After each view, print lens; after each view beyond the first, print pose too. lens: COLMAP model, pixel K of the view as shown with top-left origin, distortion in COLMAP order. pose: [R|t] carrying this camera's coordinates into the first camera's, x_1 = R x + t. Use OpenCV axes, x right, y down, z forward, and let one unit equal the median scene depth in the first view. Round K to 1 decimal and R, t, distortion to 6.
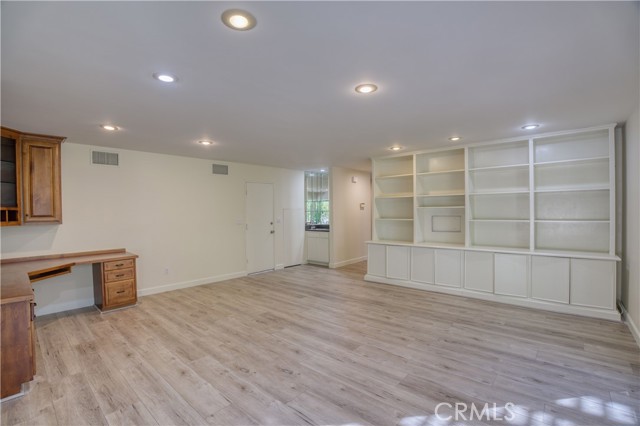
lens RADIAL K [[294.0, 0, 320.0], [0, 294.0, 213.0], [0, 0, 1]] dist [-0.065249, 0.018976]
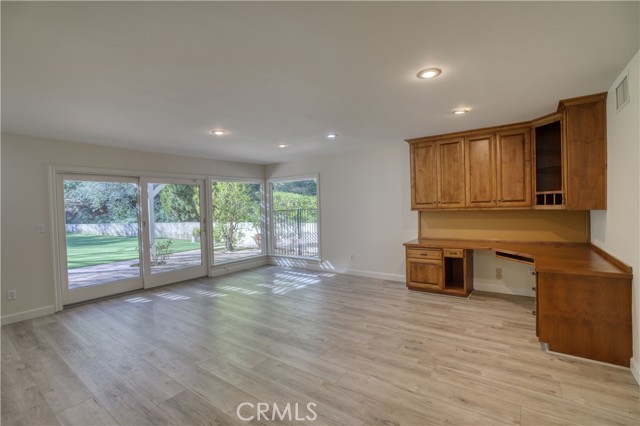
lens RADIAL K [[294.0, 0, 320.0], [0, 294.0, 213.0], [0, 0, 1]] dist [-0.065249, 0.018976]
pose [[-0.994432, 0.046165, -0.094726, -0.160418], [0.043895, 0.998700, 0.025916, -0.003478], [0.095799, 0.021614, -0.995166, 1.945056]]
